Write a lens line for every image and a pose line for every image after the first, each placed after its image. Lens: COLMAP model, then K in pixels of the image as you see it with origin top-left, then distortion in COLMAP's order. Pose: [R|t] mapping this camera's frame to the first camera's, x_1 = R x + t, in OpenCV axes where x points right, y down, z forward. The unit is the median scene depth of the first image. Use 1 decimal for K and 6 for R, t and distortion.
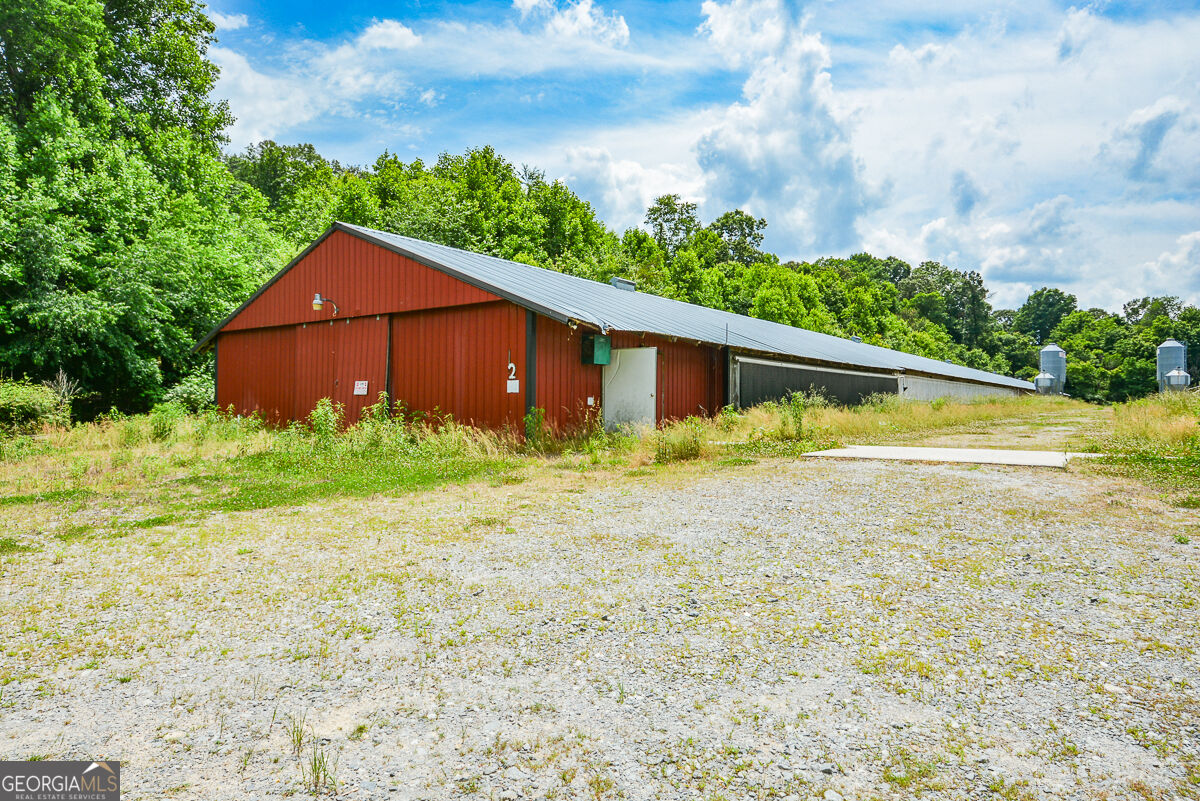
lens RADIAL K [[735.1, 0, 598.6], [0, 735.1, 390.7], [0, 0, 1]] dist [0.005542, -0.009742]
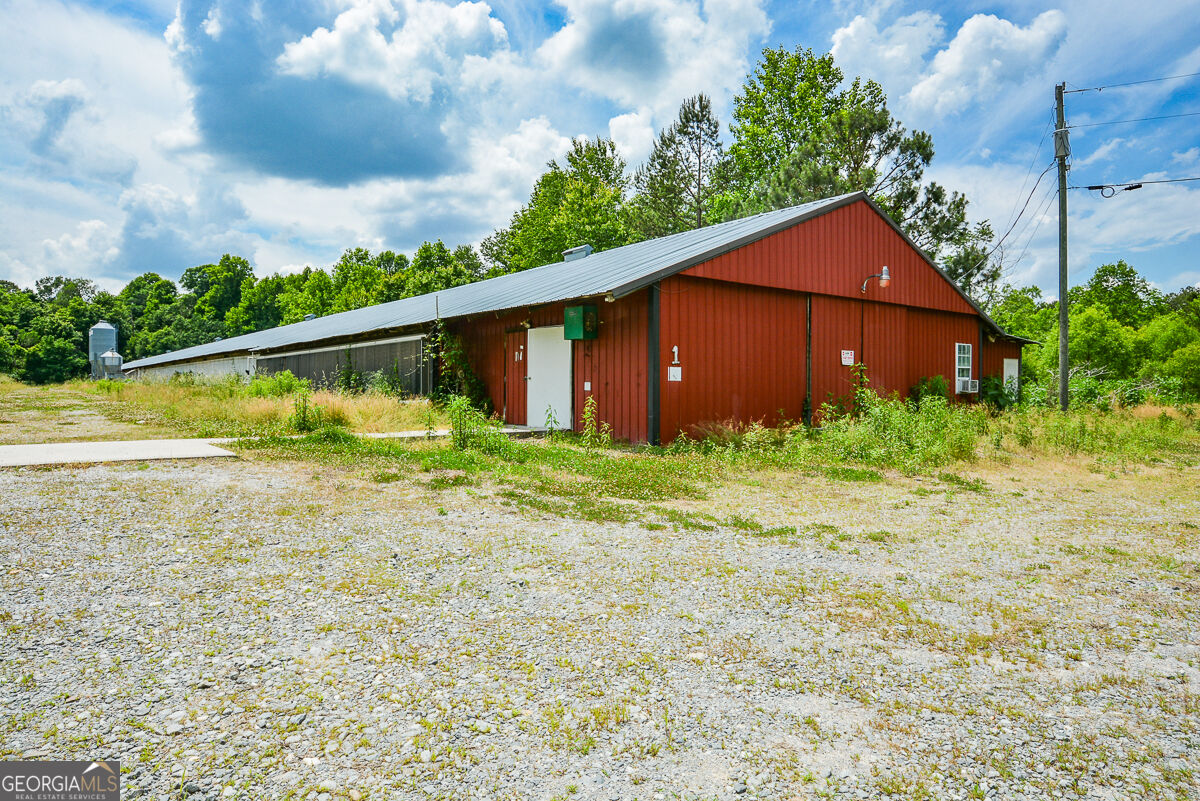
lens RADIAL K [[735.1, 0, 600.4], [0, 735.1, 399.9], [0, 0, 1]] dist [0.005542, -0.009742]
pose [[0.279523, -0.017432, 0.959981, -0.010302], [-0.021364, 0.999475, 0.024370, -0.000041], [-0.959901, -0.027321, 0.279003, 0.022277]]
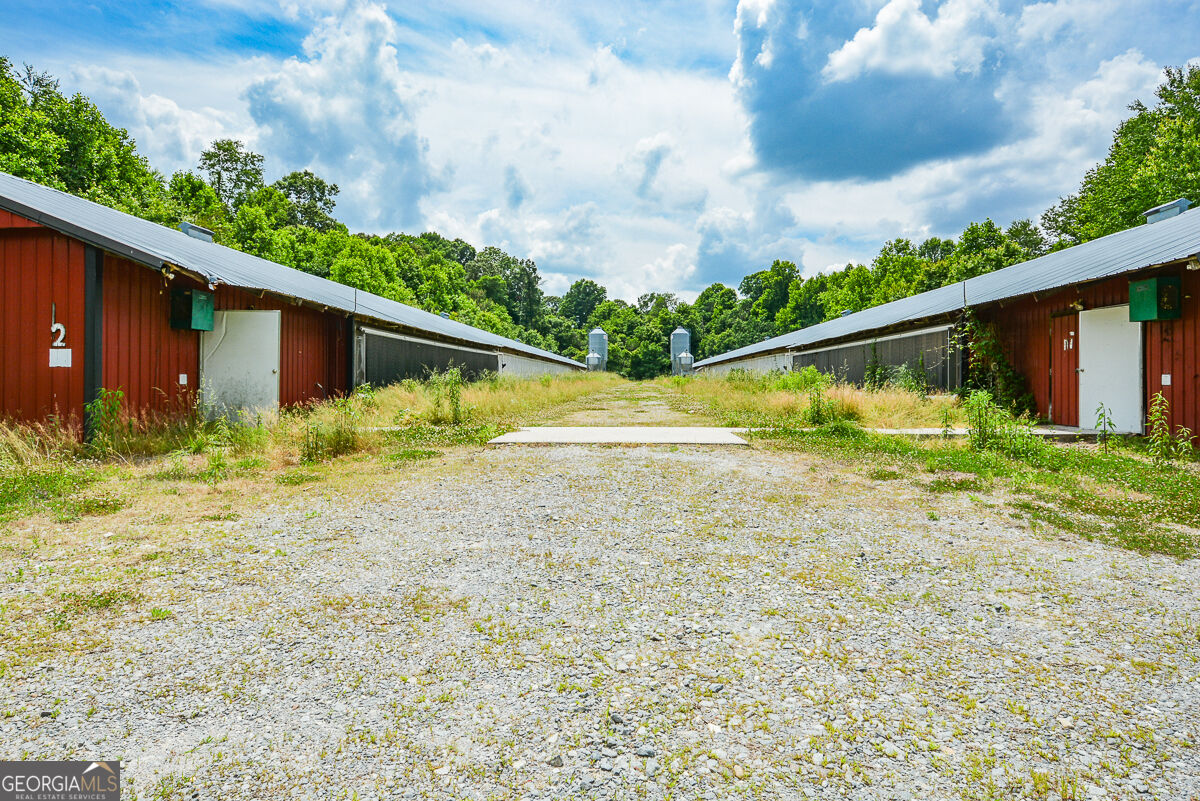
lens RADIAL K [[735.1, 0, 597.5], [0, 735.1, 378.8], [0, 0, 1]] dist [0.005542, -0.009742]
pose [[0.838505, -0.000807, 0.544894, -0.008061], [-0.008505, 0.999858, 0.014569, -0.000130], [-0.544828, -0.016850, 0.838379, 0.018917]]
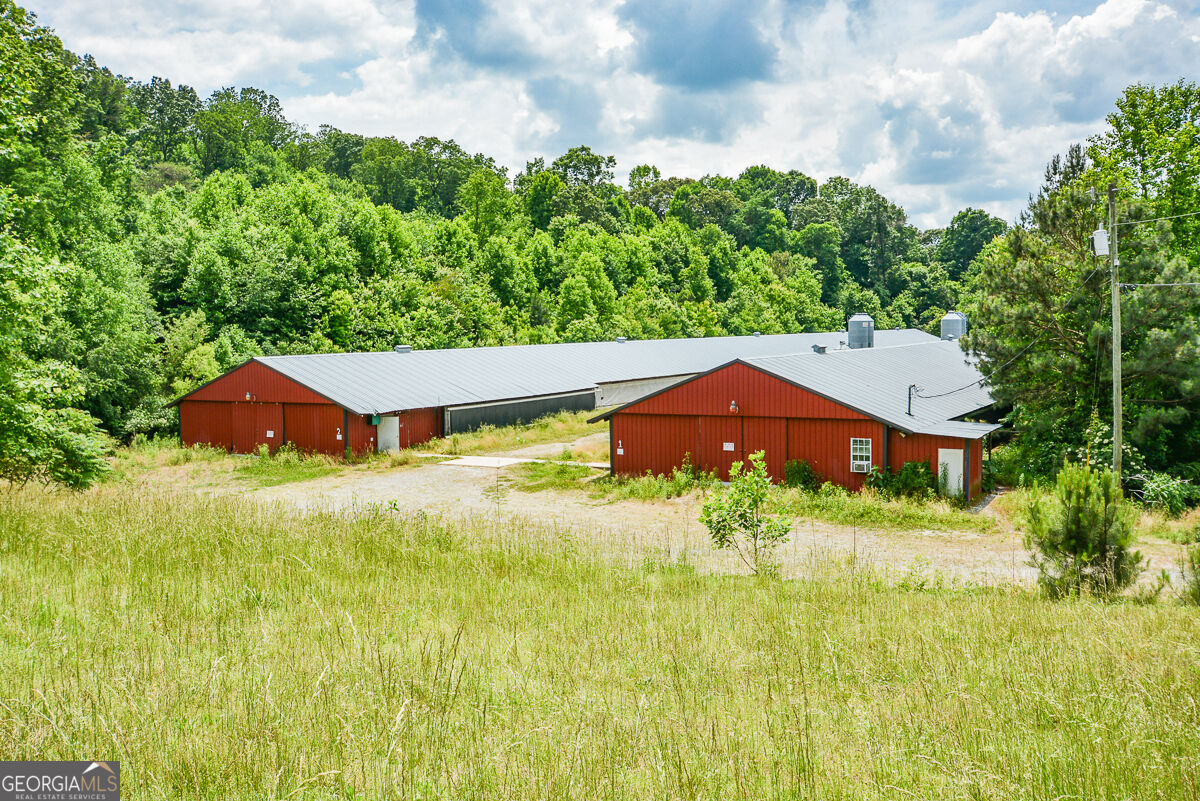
lens RADIAL K [[1137.5, 0, 607.5], [0, 1137.5, 401.9], [0, 0, 1]] dist [0.026421, 0.000000]
pose [[0.992064, -0.024928, 0.123237, 0.037393], [0.014095, 0.996020, 0.088007, -0.053448], [-0.124940, -0.085572, 0.988467, -0.349095]]
